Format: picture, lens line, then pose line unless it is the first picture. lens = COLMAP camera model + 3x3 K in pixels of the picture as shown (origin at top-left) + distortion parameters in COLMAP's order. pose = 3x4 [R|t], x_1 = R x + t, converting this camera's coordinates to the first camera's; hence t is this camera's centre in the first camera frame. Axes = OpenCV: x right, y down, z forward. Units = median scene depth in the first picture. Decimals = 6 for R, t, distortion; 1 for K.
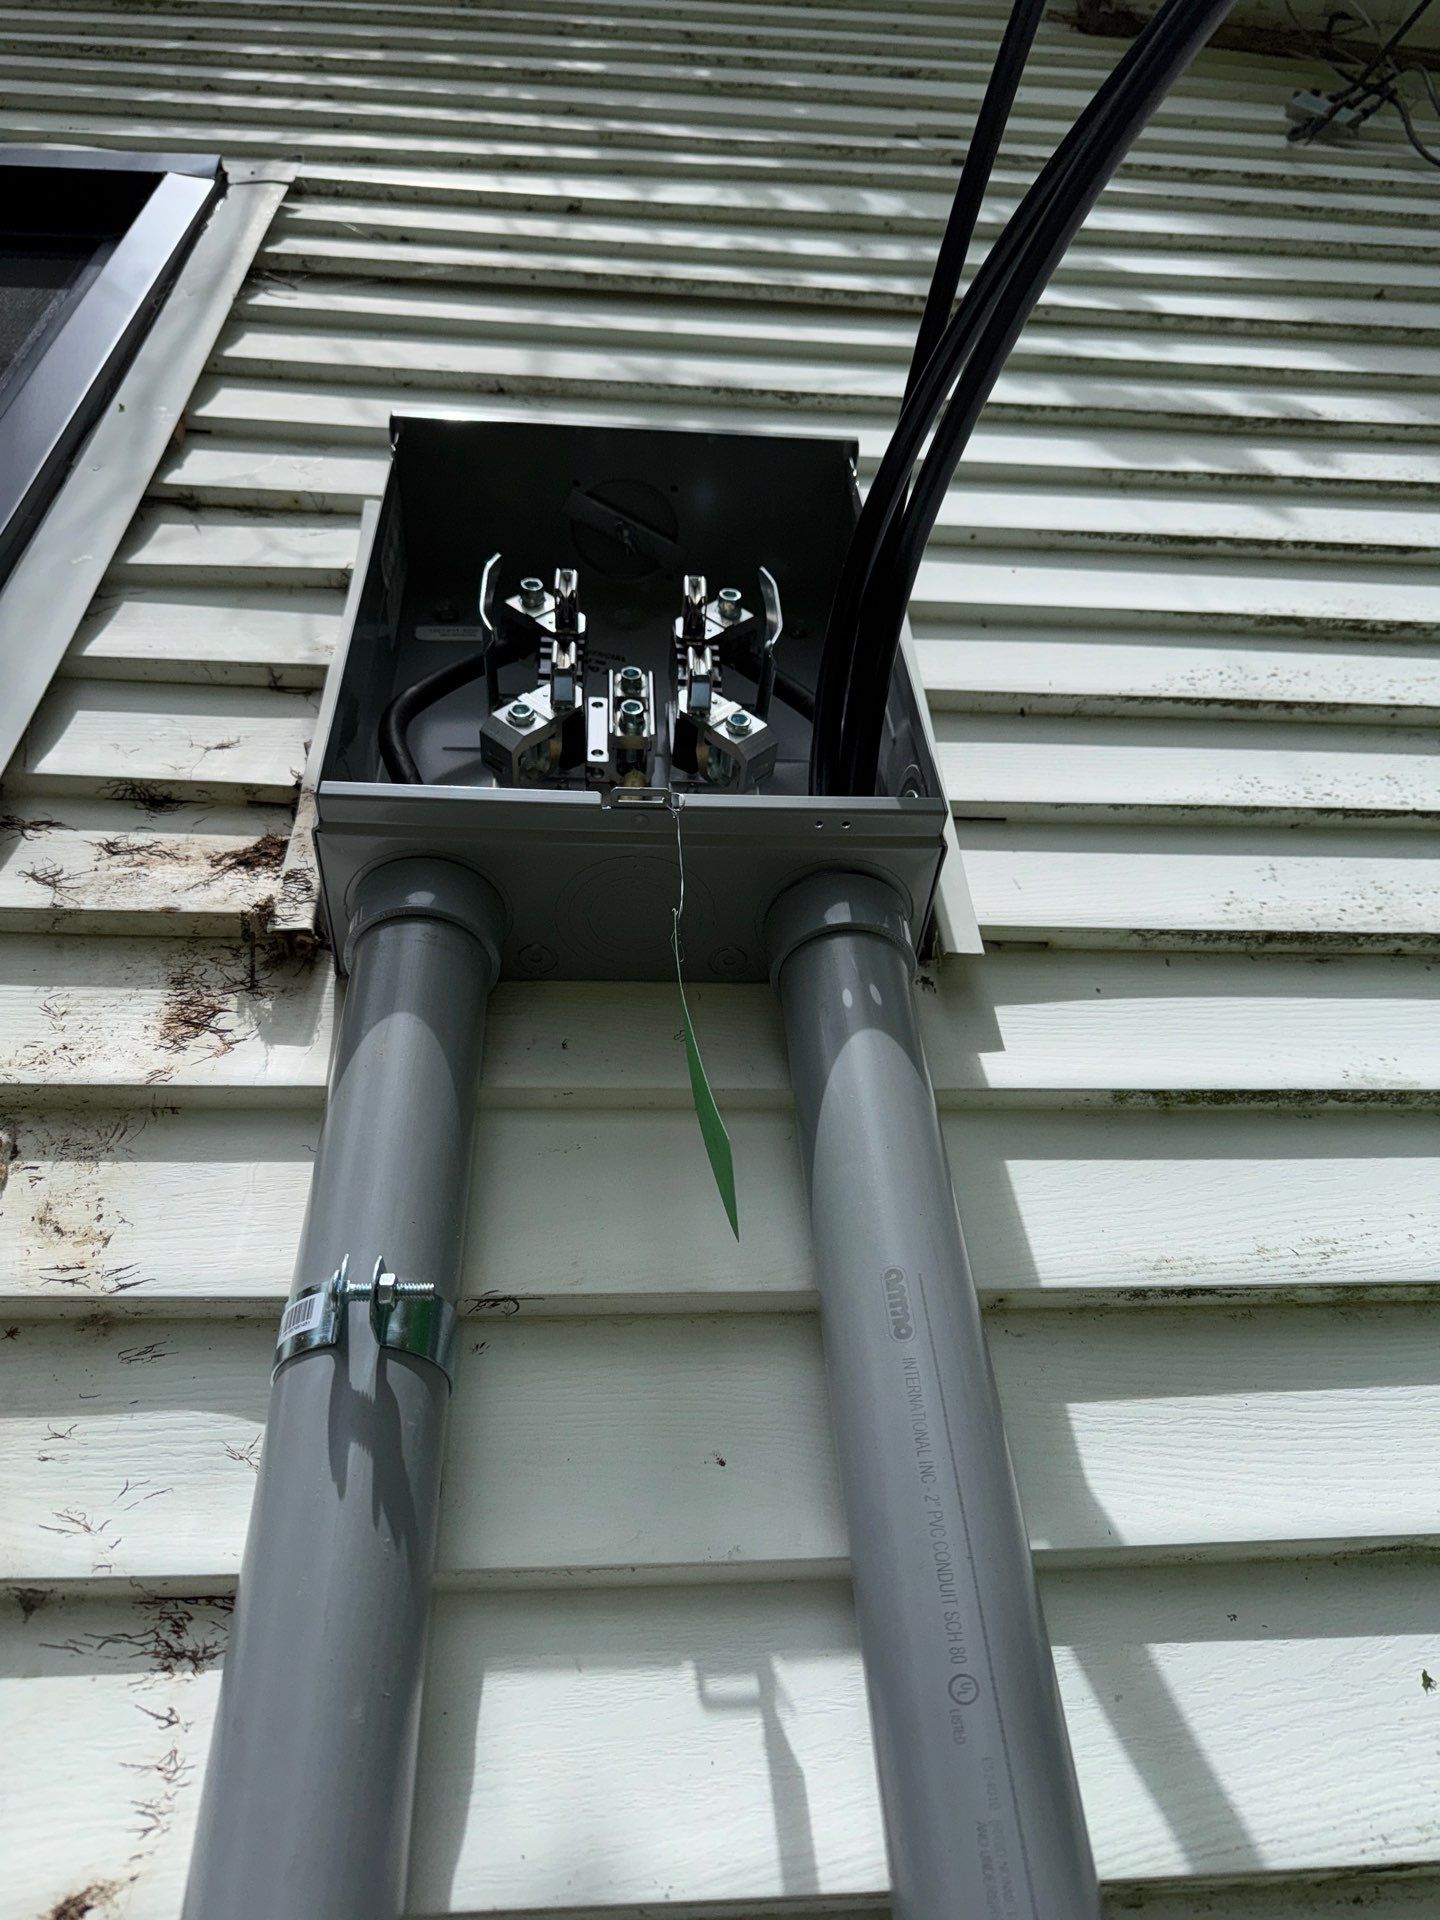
lens RADIAL K [[1355.9, 0, 718.1], [0, 1355.9, 926.4], [0, 0, 1]] dist [-0.006536, -0.004837]
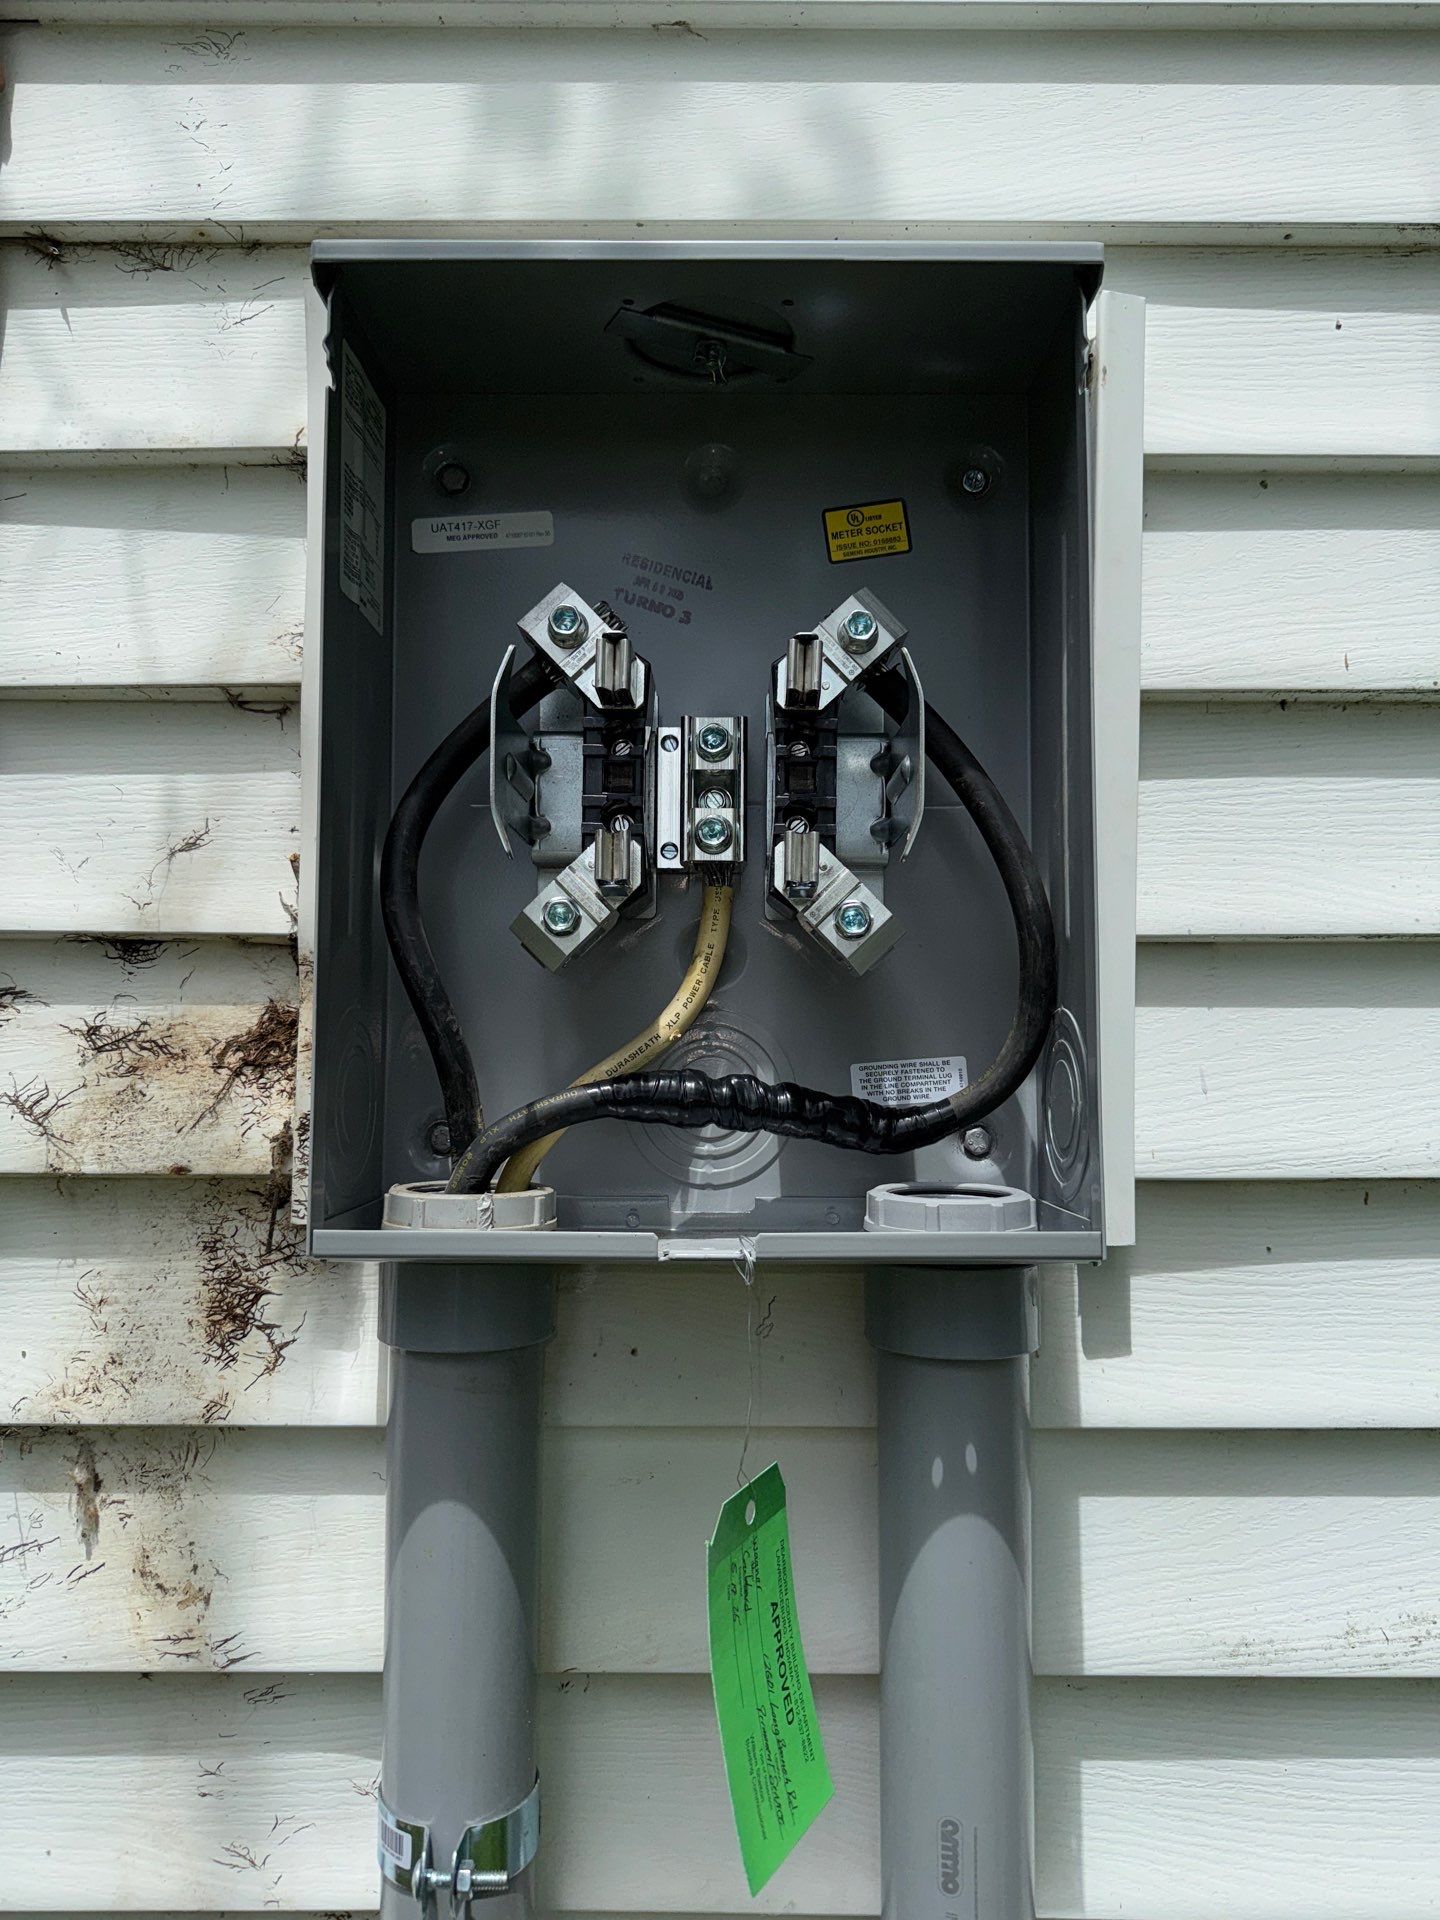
lens RADIAL K [[1355.9, 0, 718.1], [0, 1355.9, 926.4], [0, 0, 1]] dist [-0.006536, -0.004837]
pose [[0.994638, 0.052333, -0.089202, 0.008072], [0.018168, 0.760688, 0.648863, -0.736904], [0.101812, -0.647005, 0.755658, 0.513992]]
